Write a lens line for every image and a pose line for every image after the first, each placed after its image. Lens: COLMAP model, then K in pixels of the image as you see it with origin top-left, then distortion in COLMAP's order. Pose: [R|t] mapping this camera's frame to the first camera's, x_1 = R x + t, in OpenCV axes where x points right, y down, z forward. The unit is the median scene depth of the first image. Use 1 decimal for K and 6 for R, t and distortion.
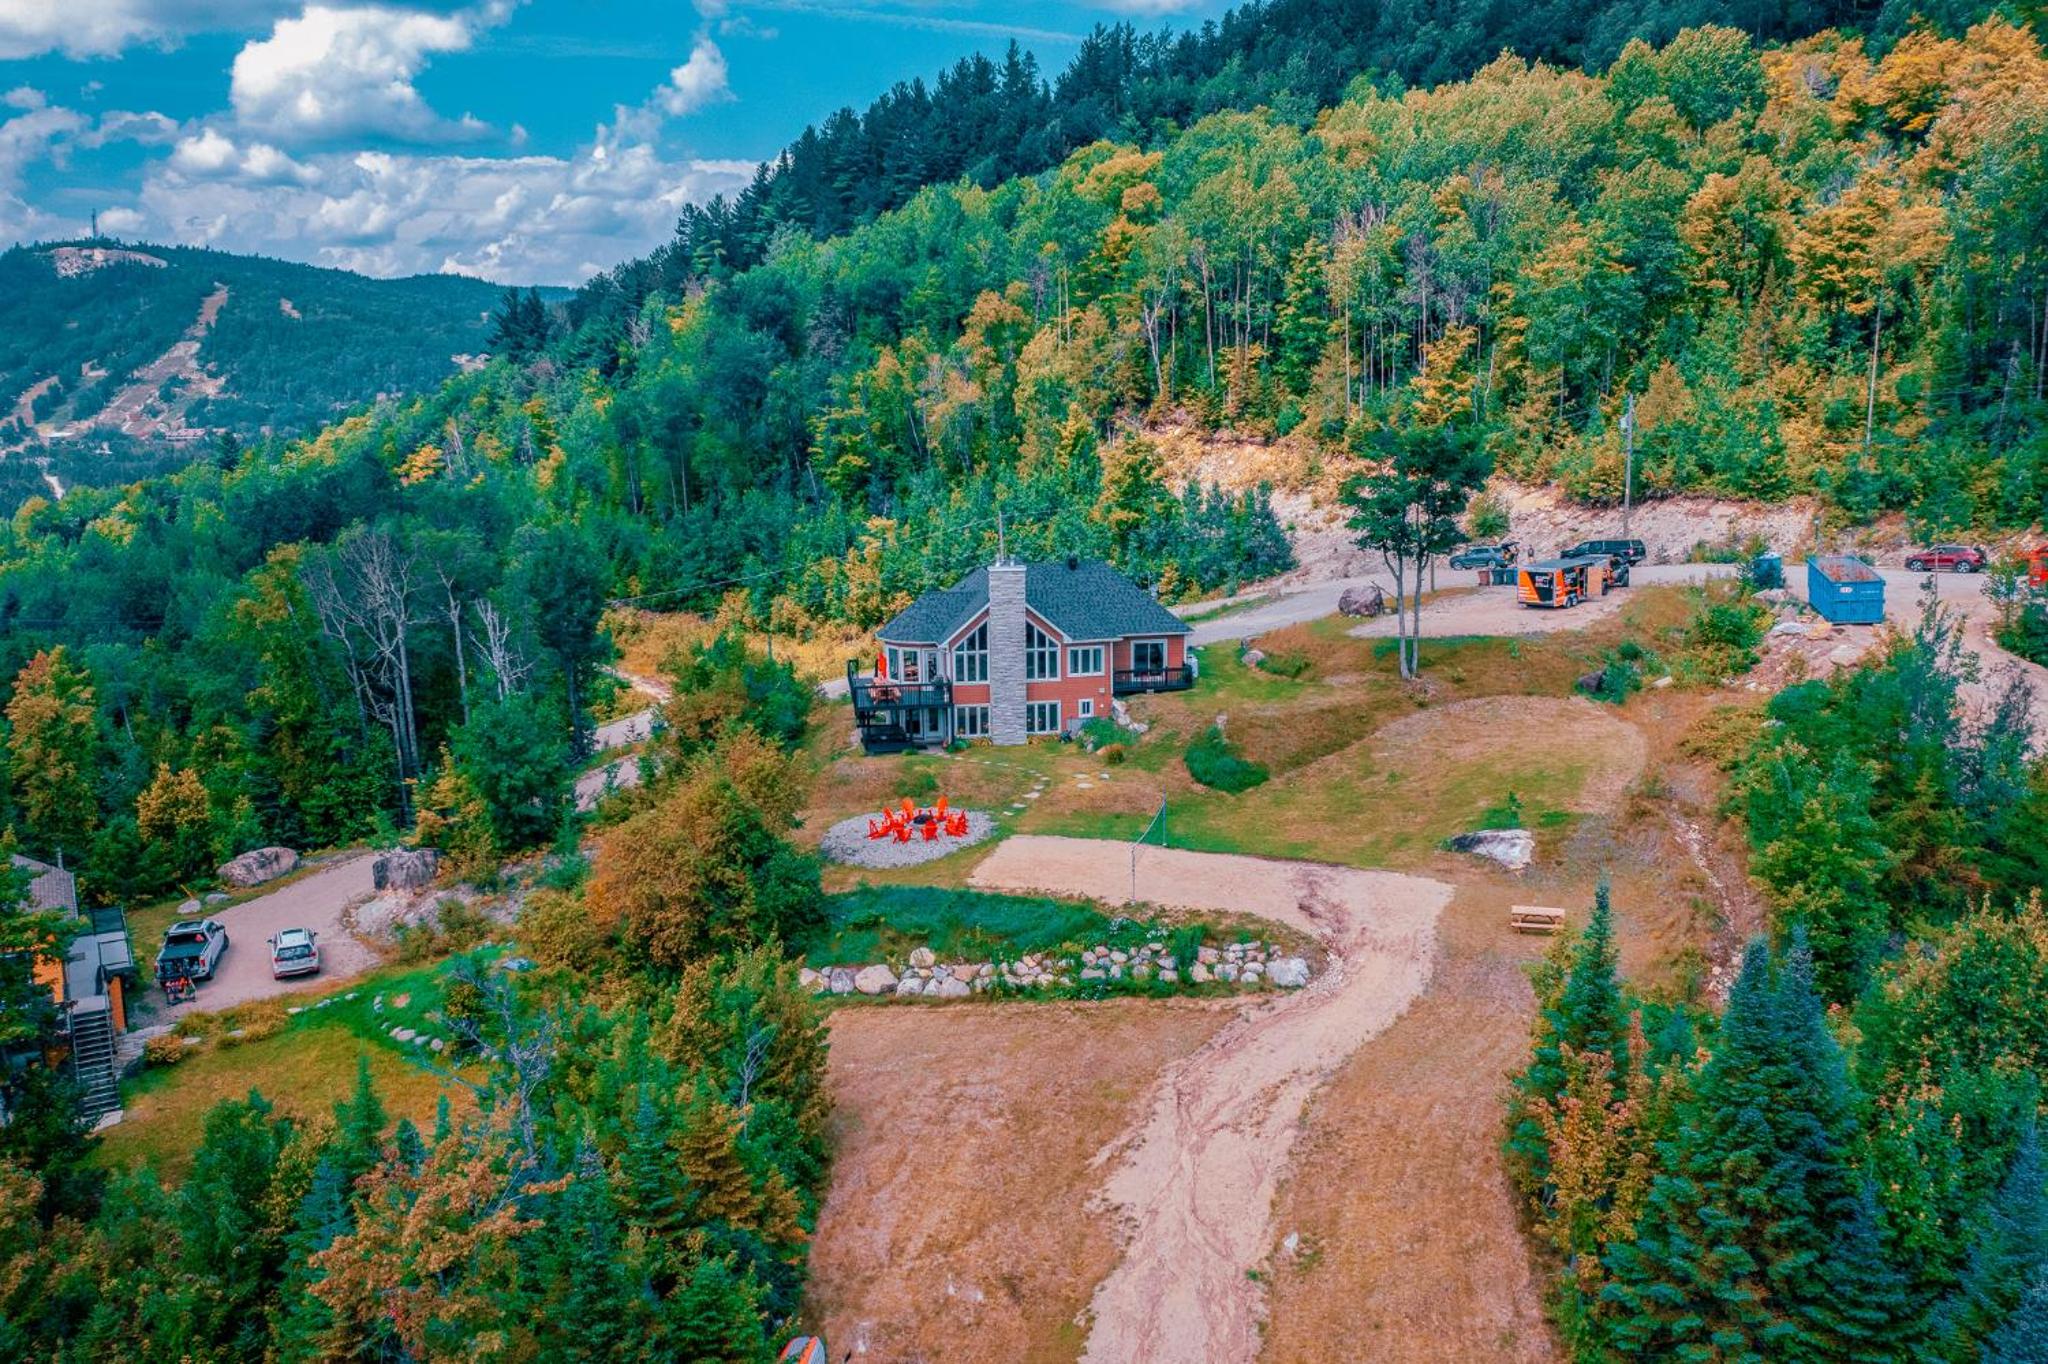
lens RADIAL K [[1610.7, 0, 1024.0], [0, 1610.7, 682.0], [0, 0, 1]] dist [-0.014327, 0.003294]
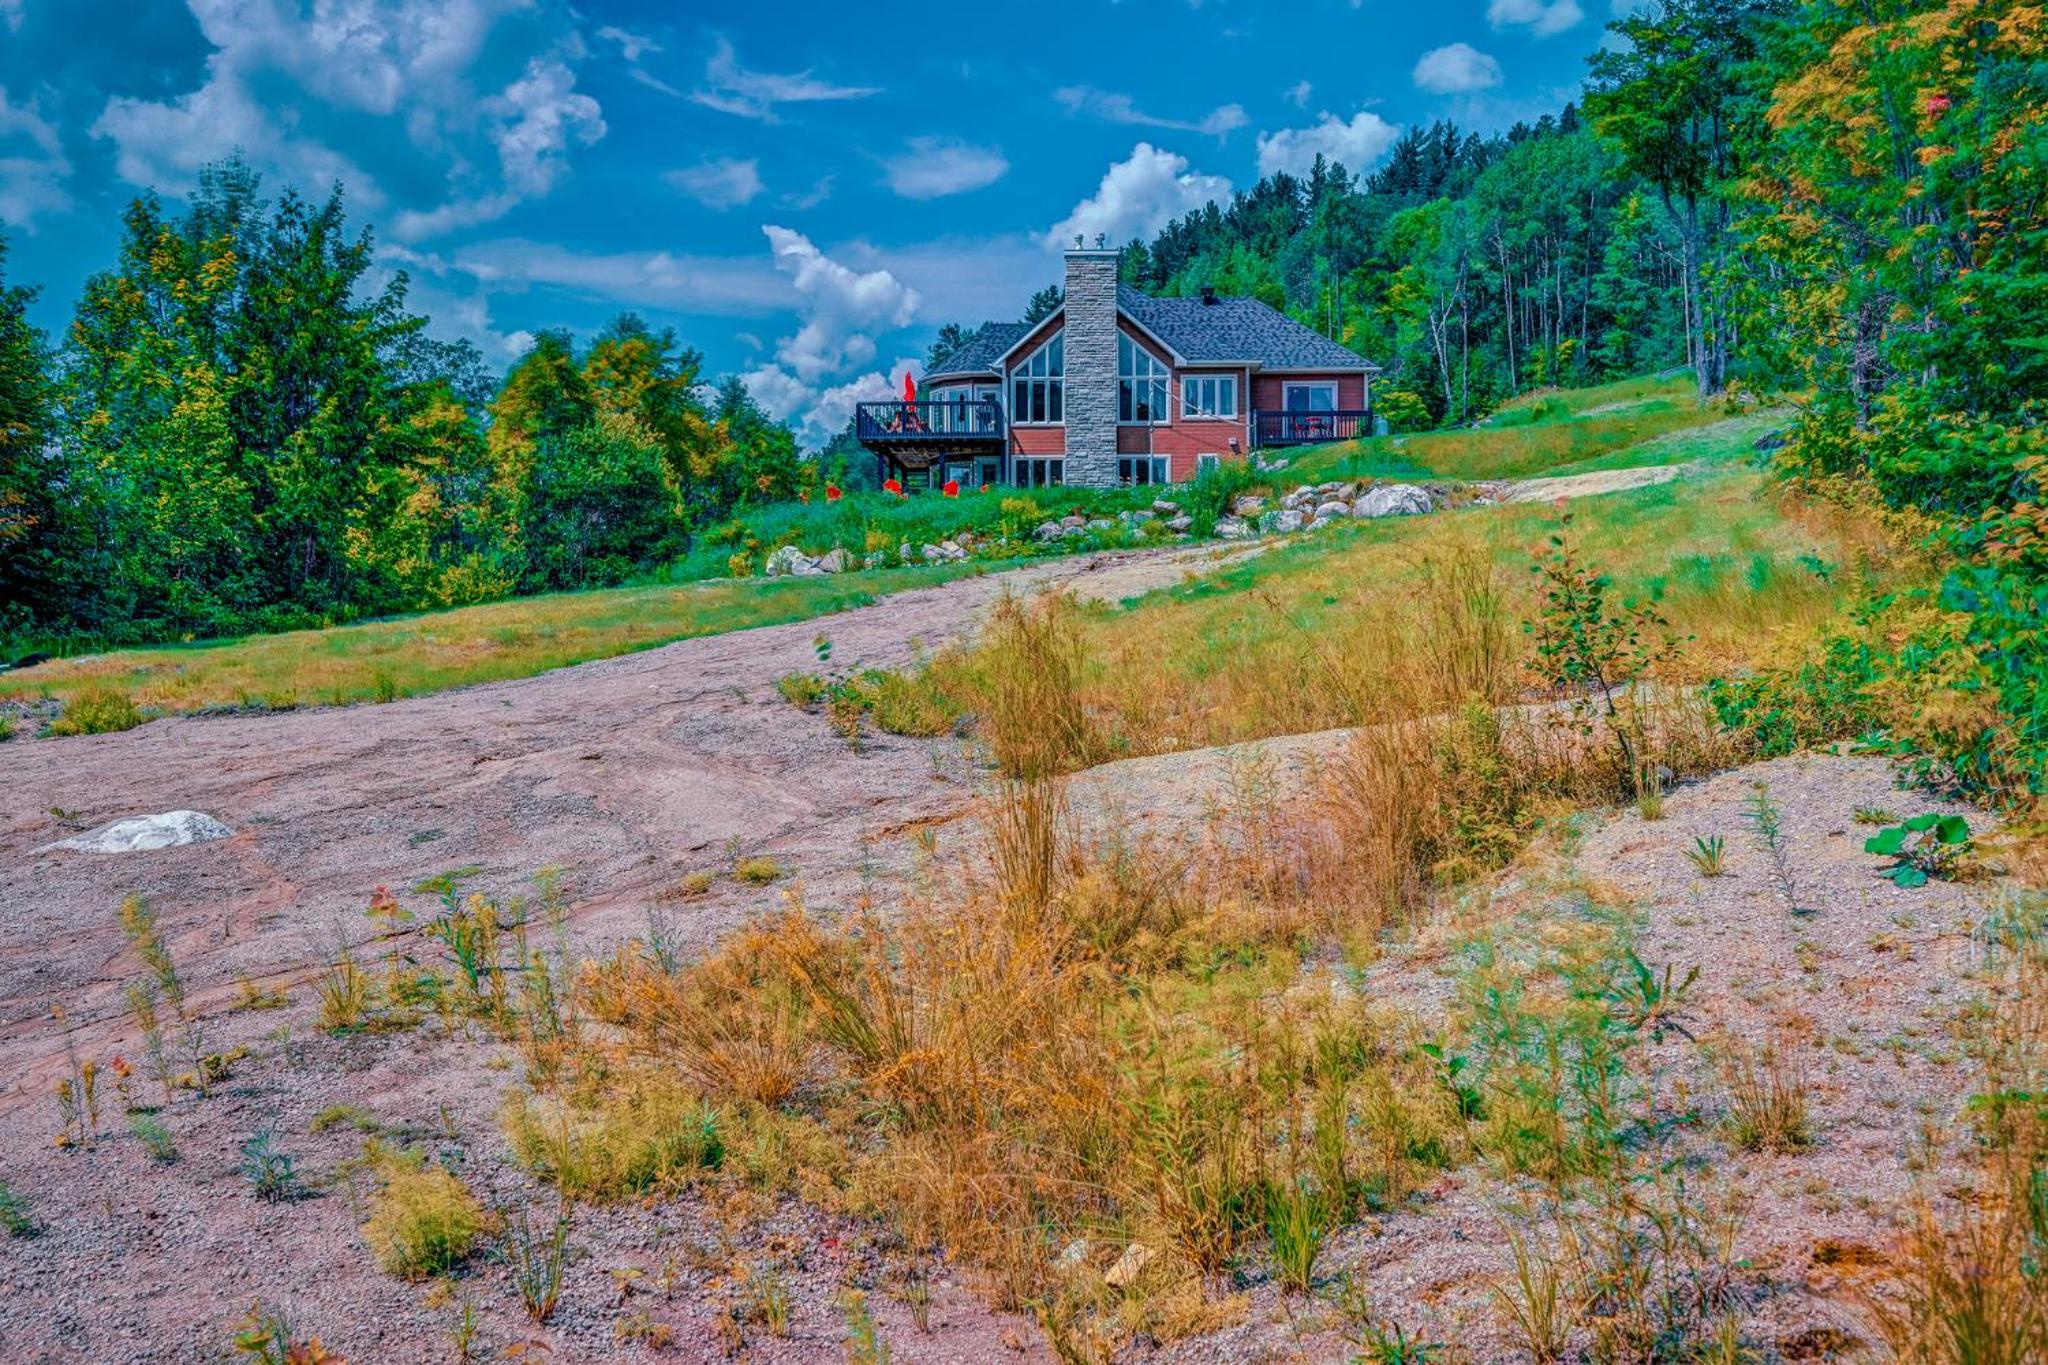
lens RADIAL K [[1752.3, 0, 1024.0], [0, 1752.3, 682.5], [0, 0, 1]] dist [-0.006780, 0.004980]
pose [[0.979961, 0.010256, -0.198924, 0.107726], [-0.044442, 0.984756, -0.168167, 0.227540], [0.194167, 0.173637, 0.965479, 0.289869]]
